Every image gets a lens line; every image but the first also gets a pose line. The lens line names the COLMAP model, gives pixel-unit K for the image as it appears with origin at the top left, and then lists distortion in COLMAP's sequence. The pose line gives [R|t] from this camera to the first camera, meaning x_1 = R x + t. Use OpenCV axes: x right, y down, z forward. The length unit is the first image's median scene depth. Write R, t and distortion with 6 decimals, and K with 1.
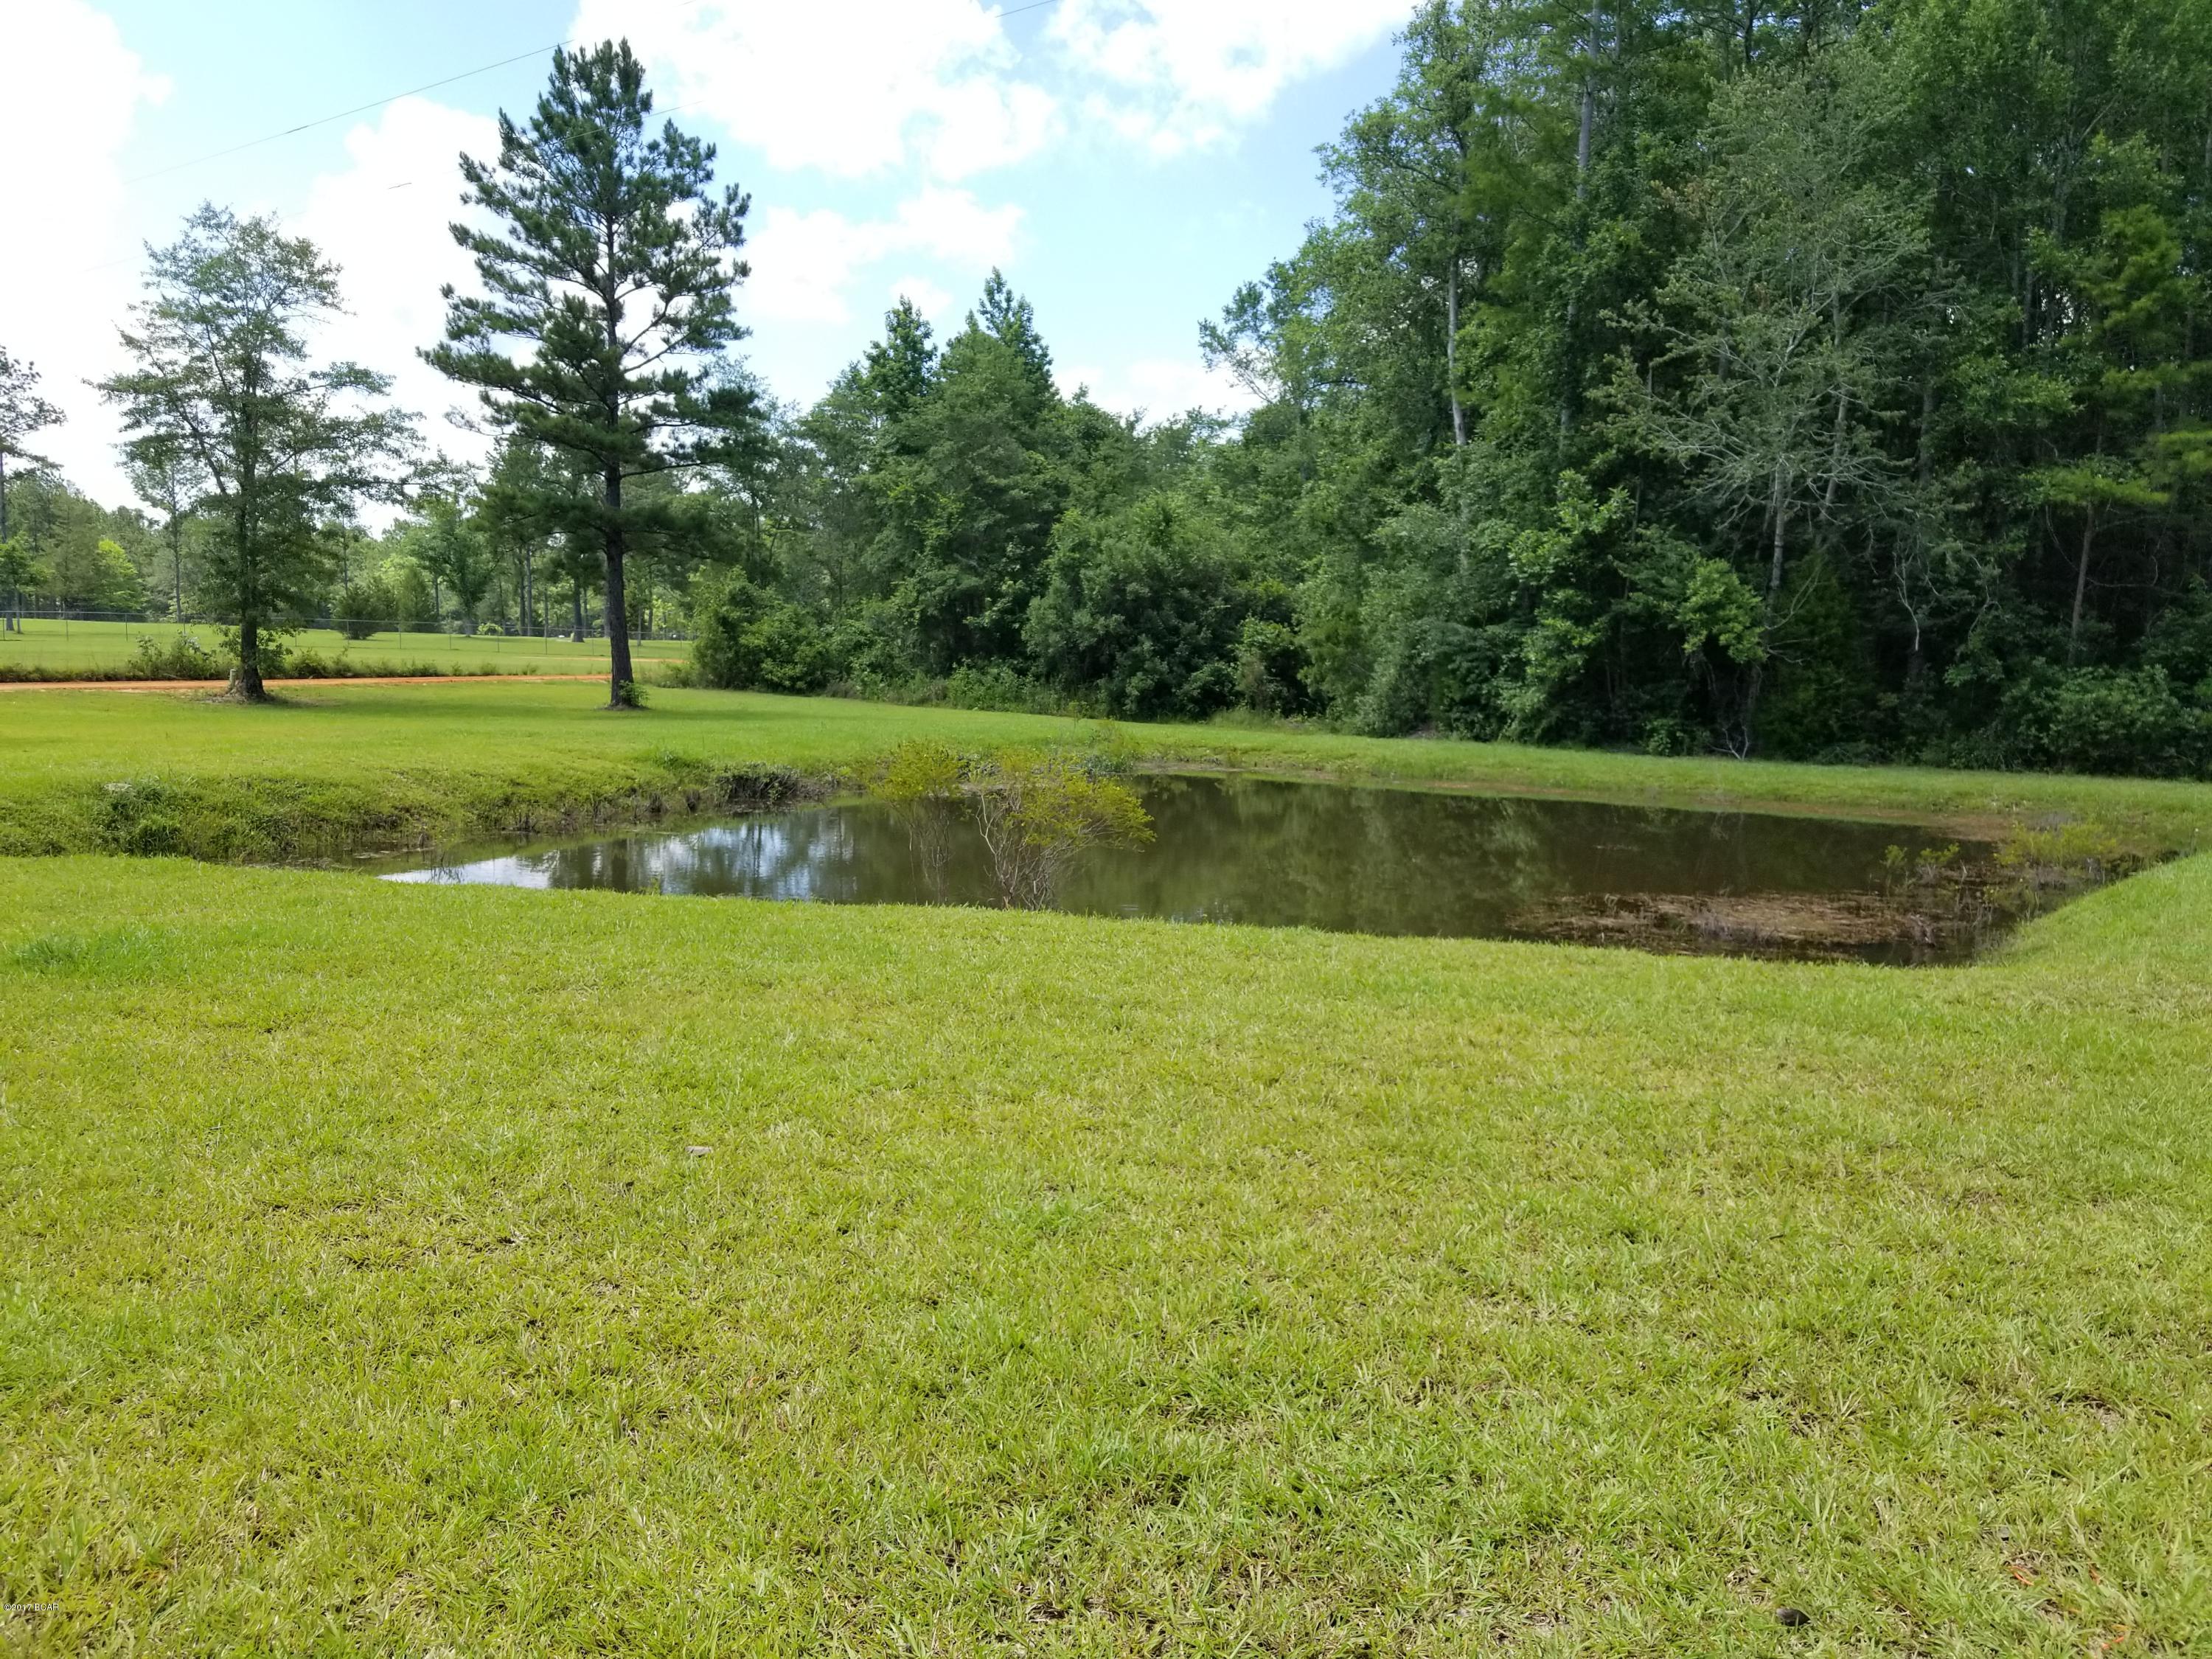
lens RADIAL K [[1715.6, 0, 1100.9], [0, 1715.6, 773.7], [0, 0, 1]] dist [0.082686, -0.133076]
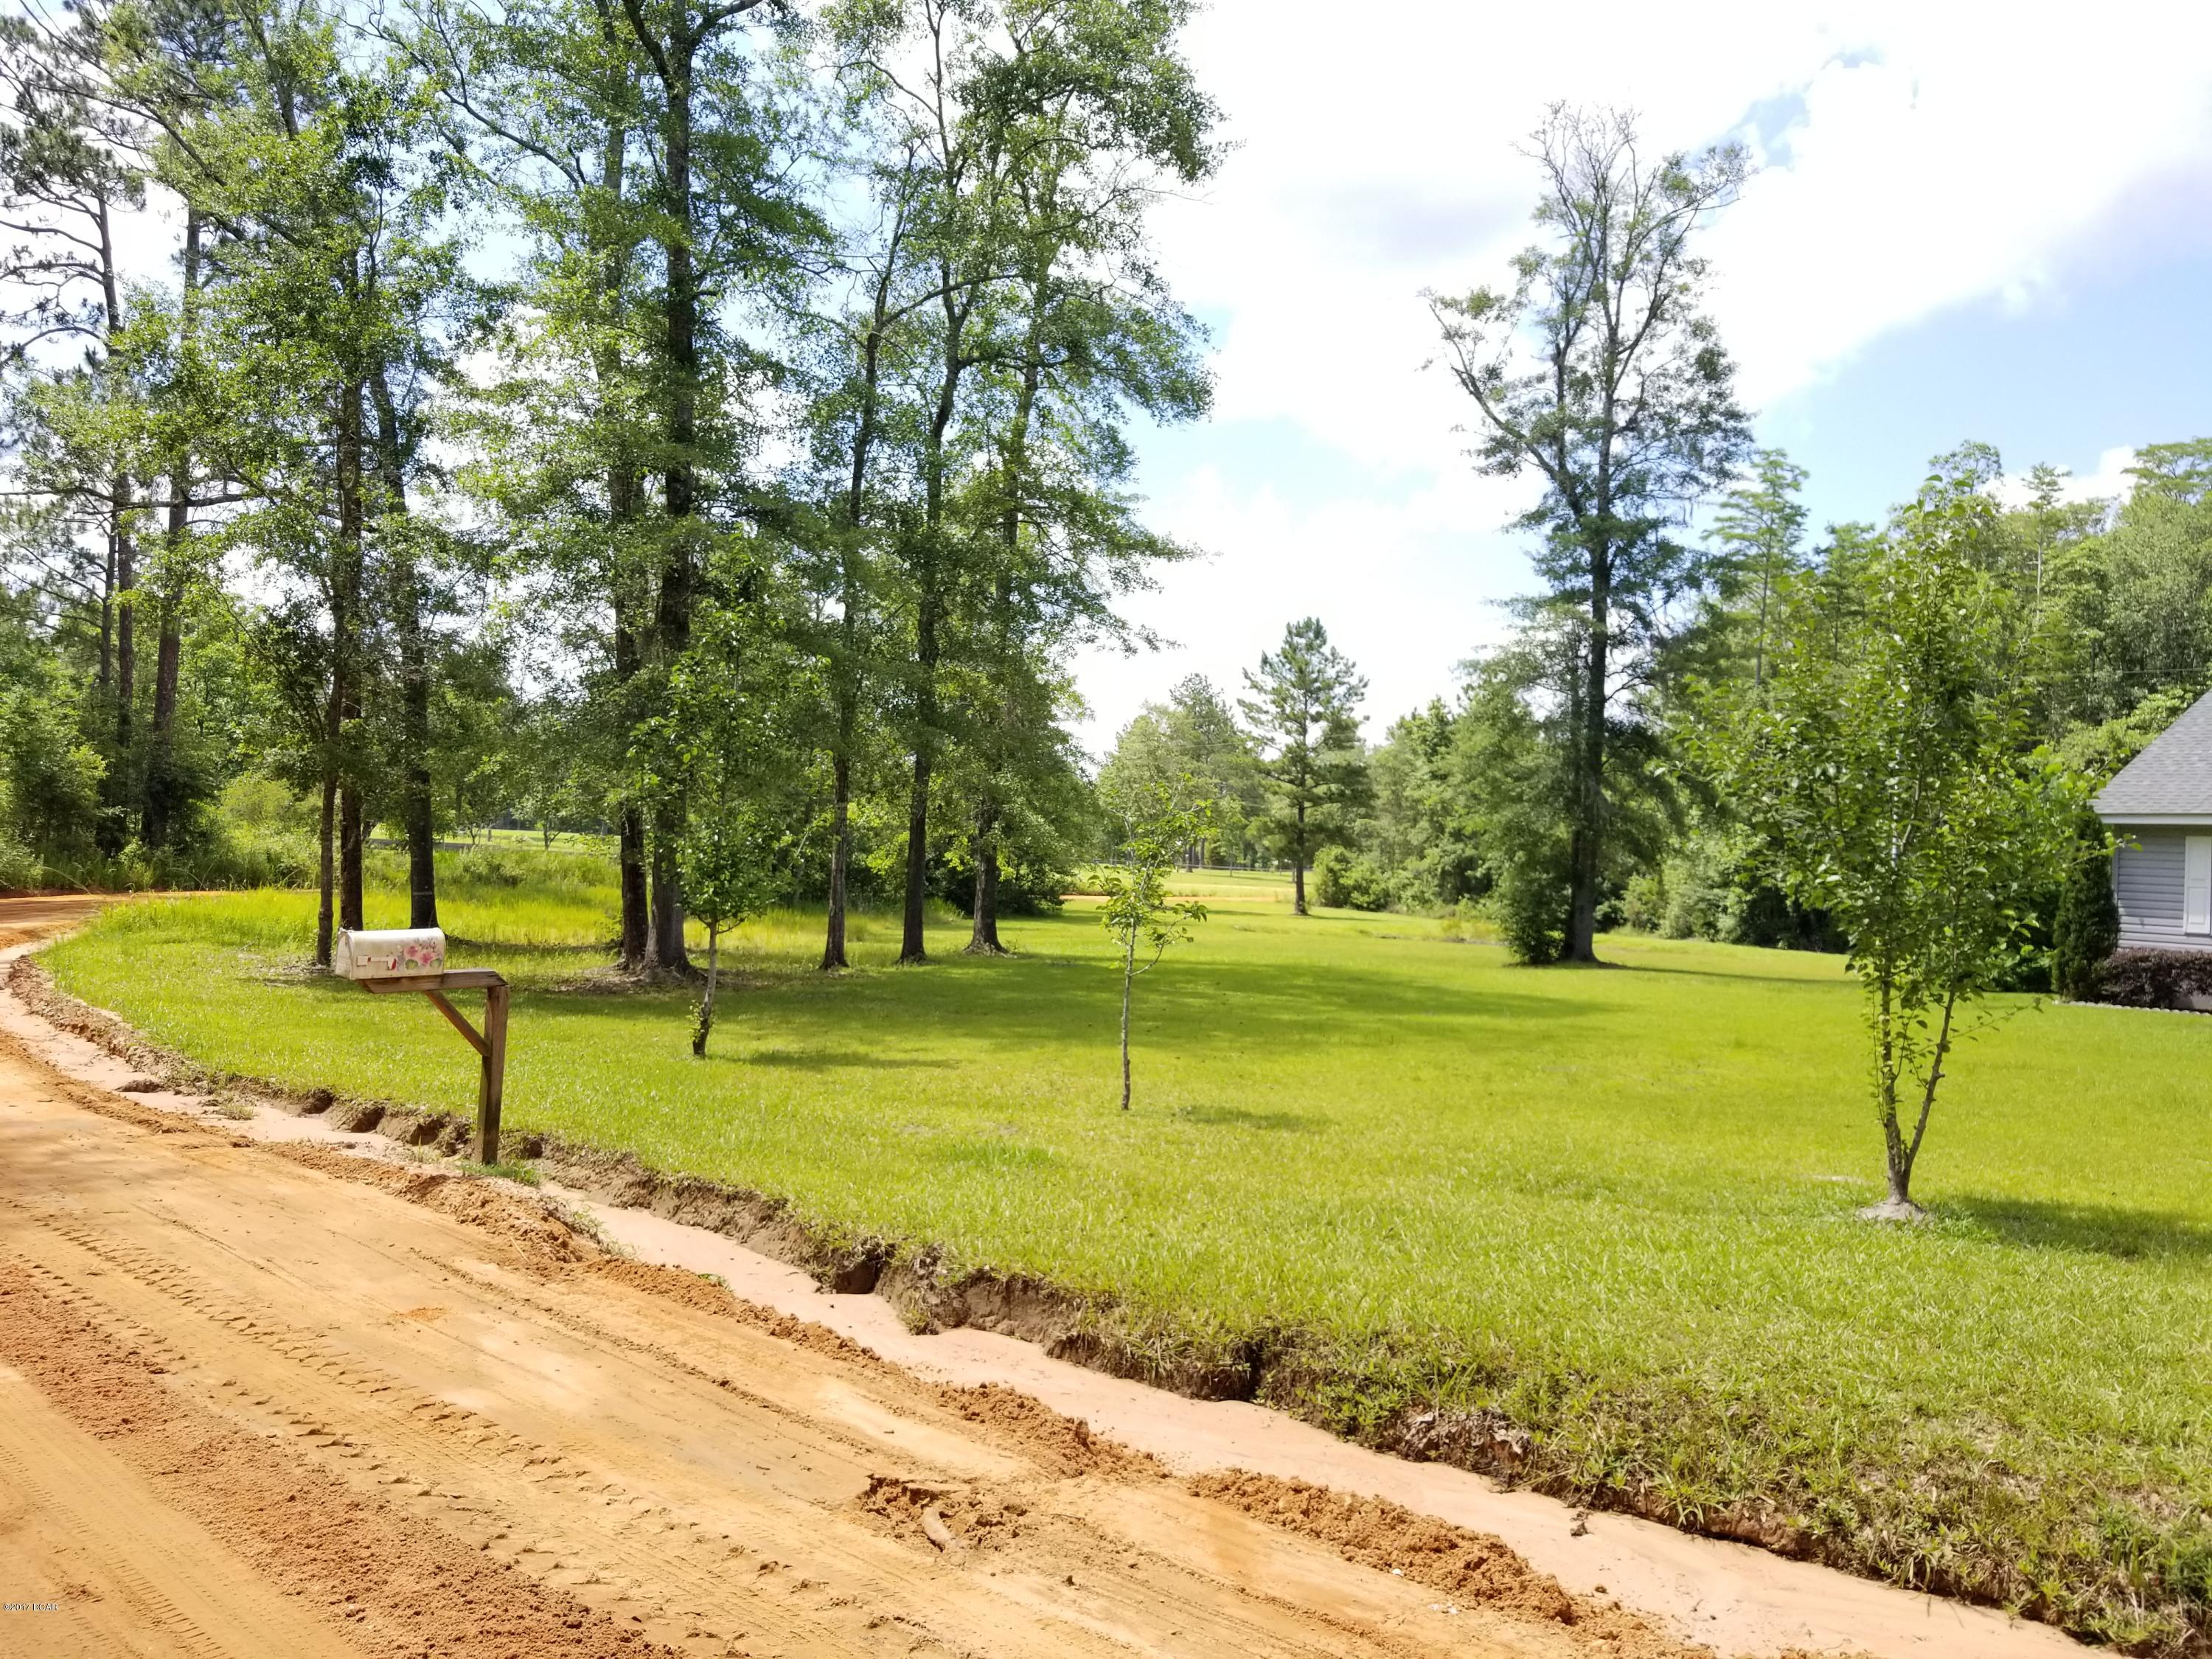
lens RADIAL K [[1715.6, 0, 1100.9], [0, 1715.6, 773.7], [0, 0, 1]] dist [0.082686, -0.133076]
pose [[0.959497, 0.004906, -0.281676, 0.073647], [-0.040769, 0.991741, -0.121603, 0.051571], [0.278753, 0.128161, 0.951773, -1.023217]]
